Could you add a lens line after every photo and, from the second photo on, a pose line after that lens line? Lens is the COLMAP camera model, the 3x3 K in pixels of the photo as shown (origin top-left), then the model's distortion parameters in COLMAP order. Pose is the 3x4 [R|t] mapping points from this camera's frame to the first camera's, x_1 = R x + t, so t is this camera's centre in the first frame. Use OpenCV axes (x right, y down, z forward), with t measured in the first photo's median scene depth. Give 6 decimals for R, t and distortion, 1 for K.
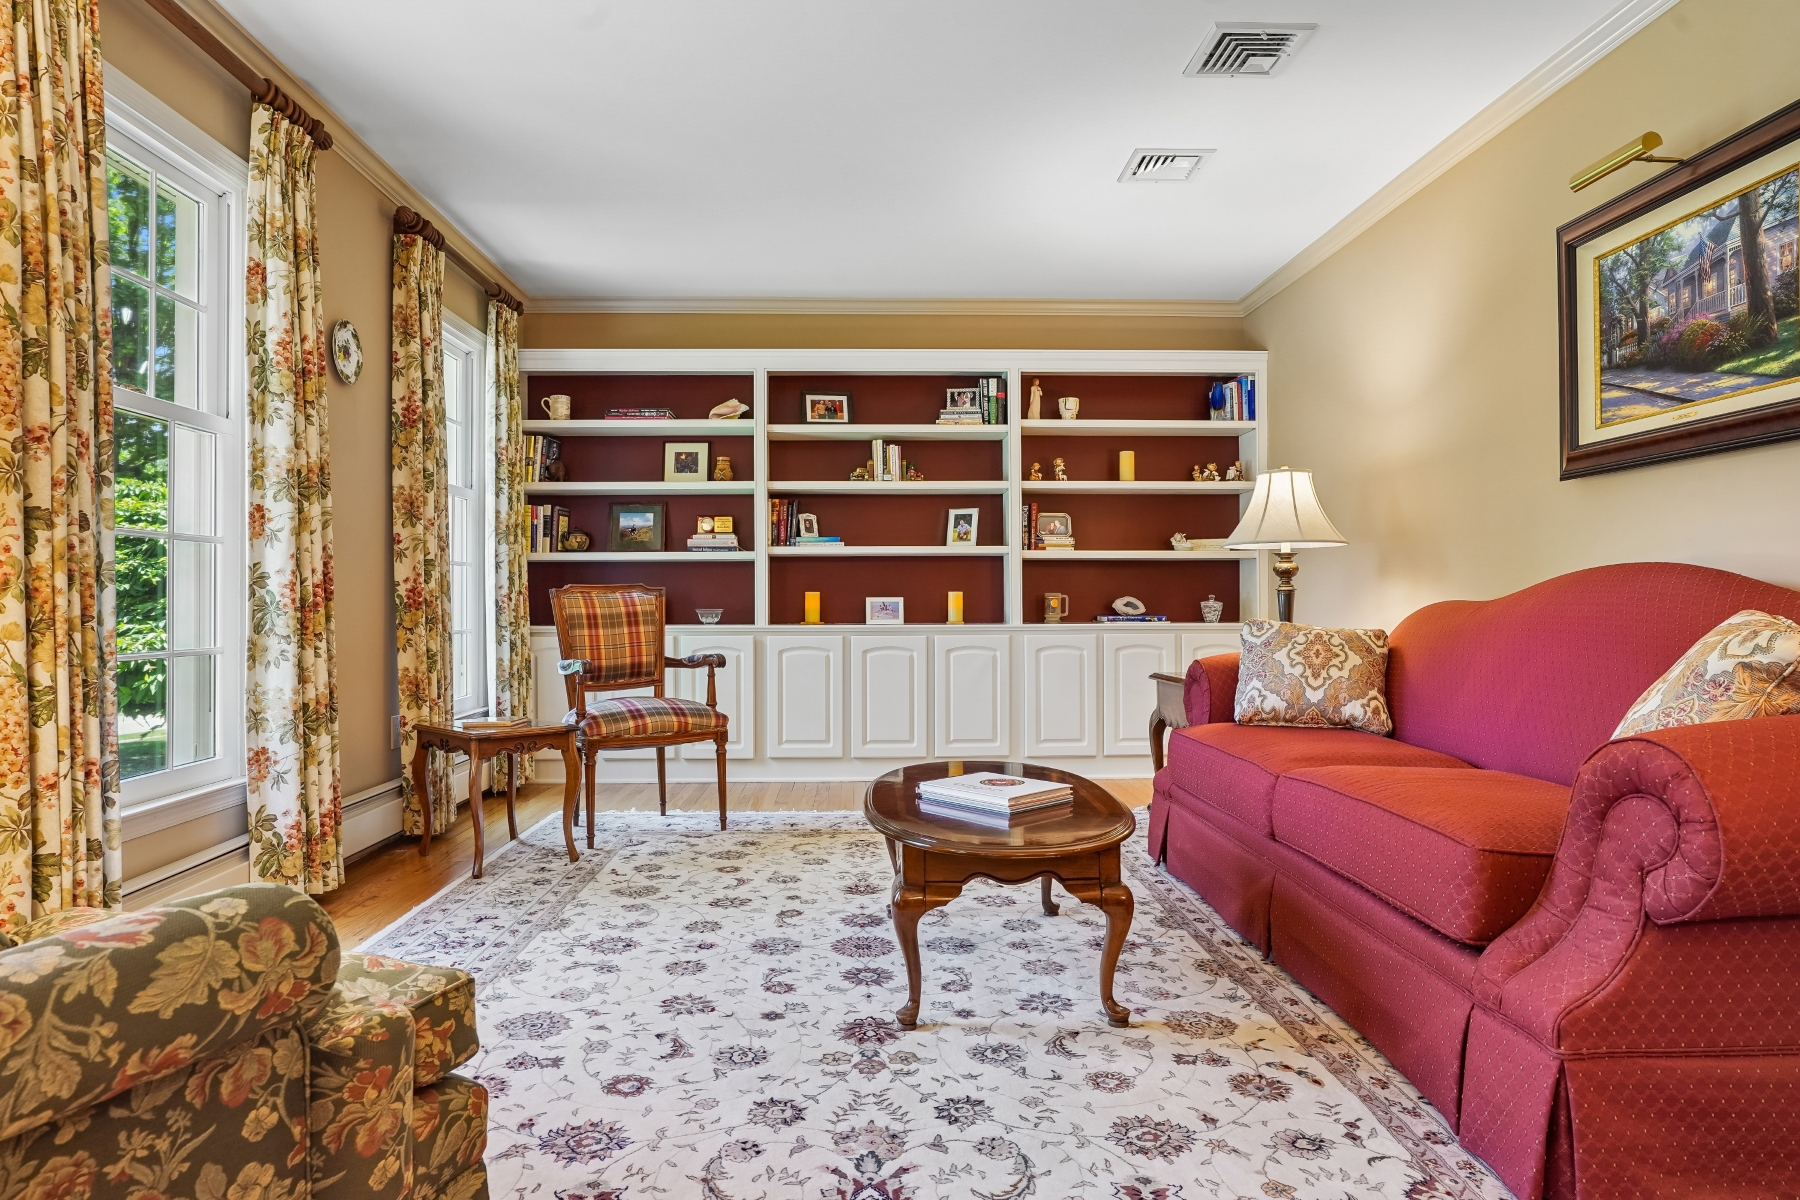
lens RADIAL K [[1087.5, 0, 900.0], [0, 1087.5, 600.0], [0, 0, 1]] dist [-0.047288, 0.041206]
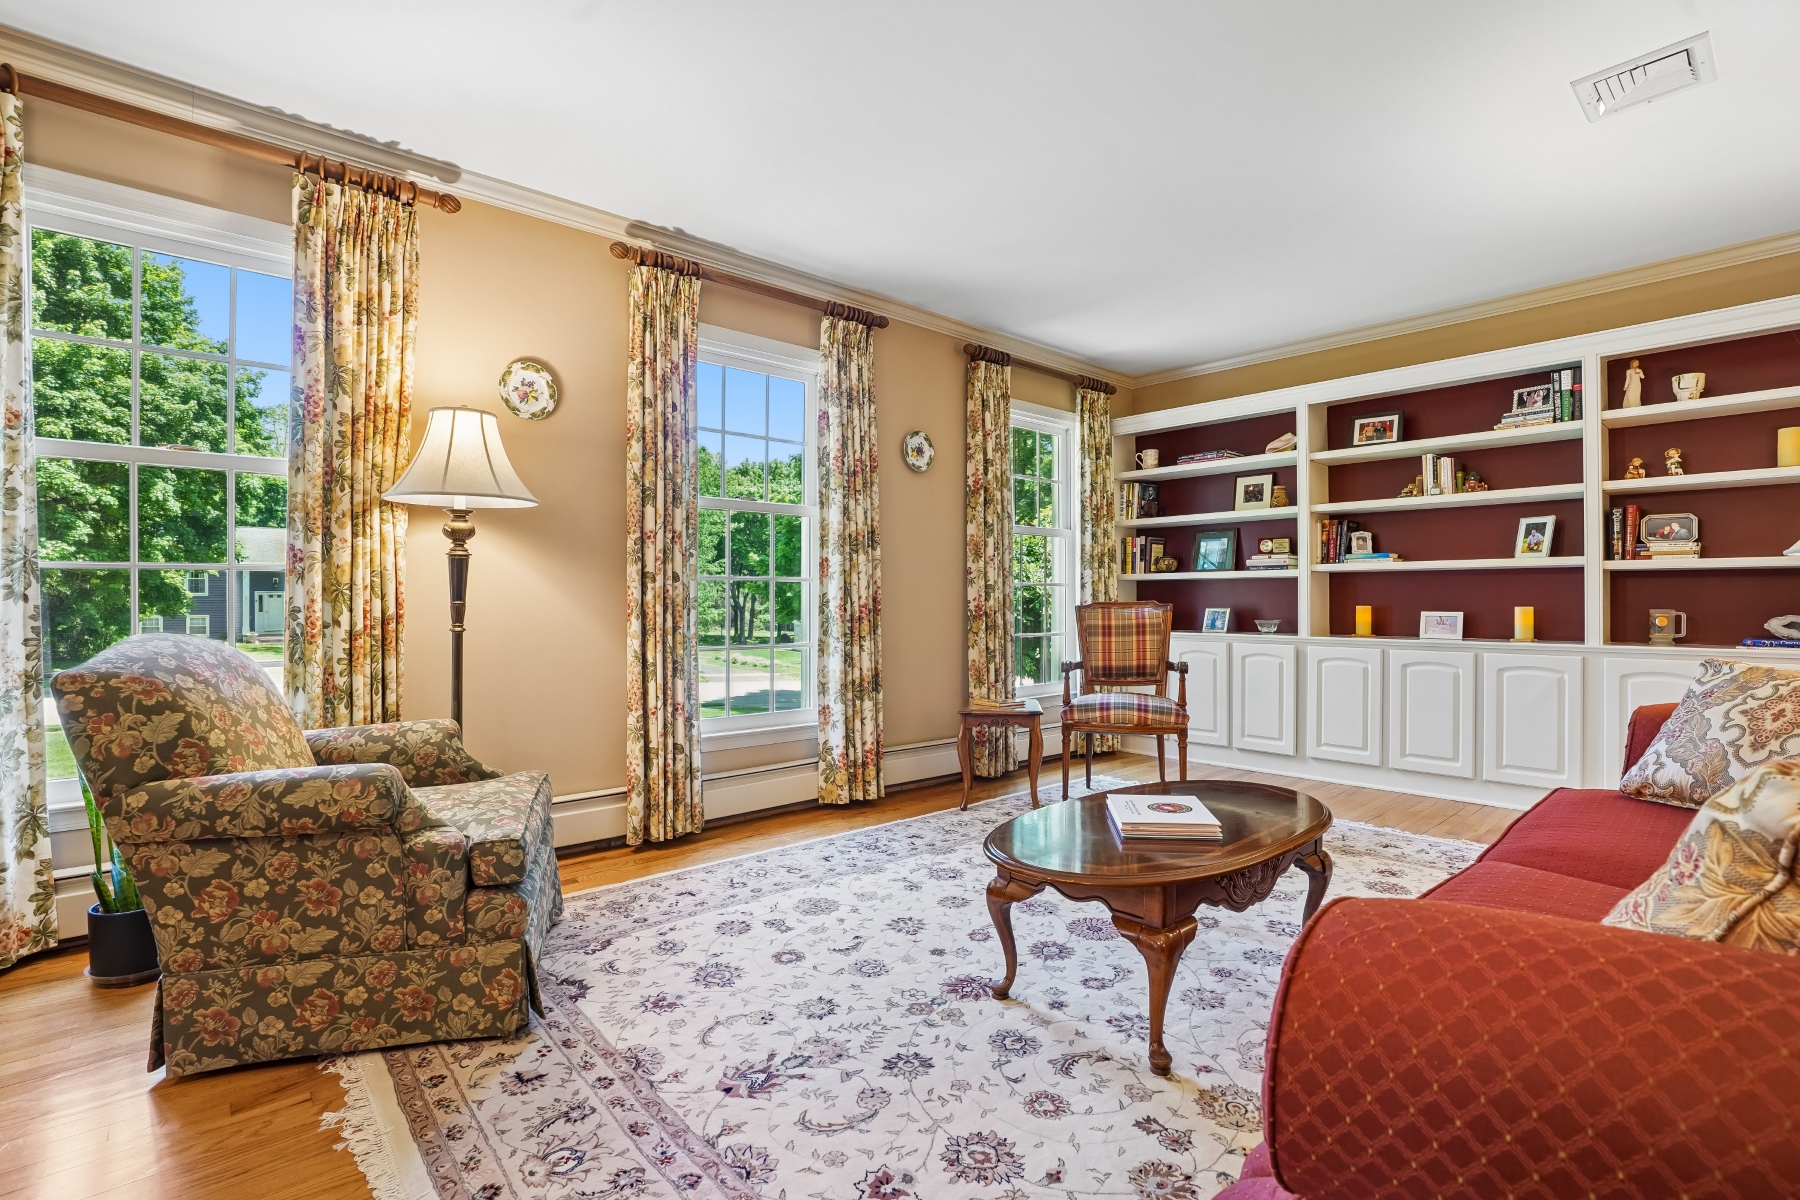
lens RADIAL K [[854.0, 0, 900.0], [0, 854.0, 600.0], [0, 0, 1]] dist [-0.071972, 0.030275]
pose [[0.631758, 0.003947, -0.775156, 0.365205], [-0.001585, 0.999992, 0.003800, -0.021369], [0.775164, -0.001172, 0.631759, 0.193249]]
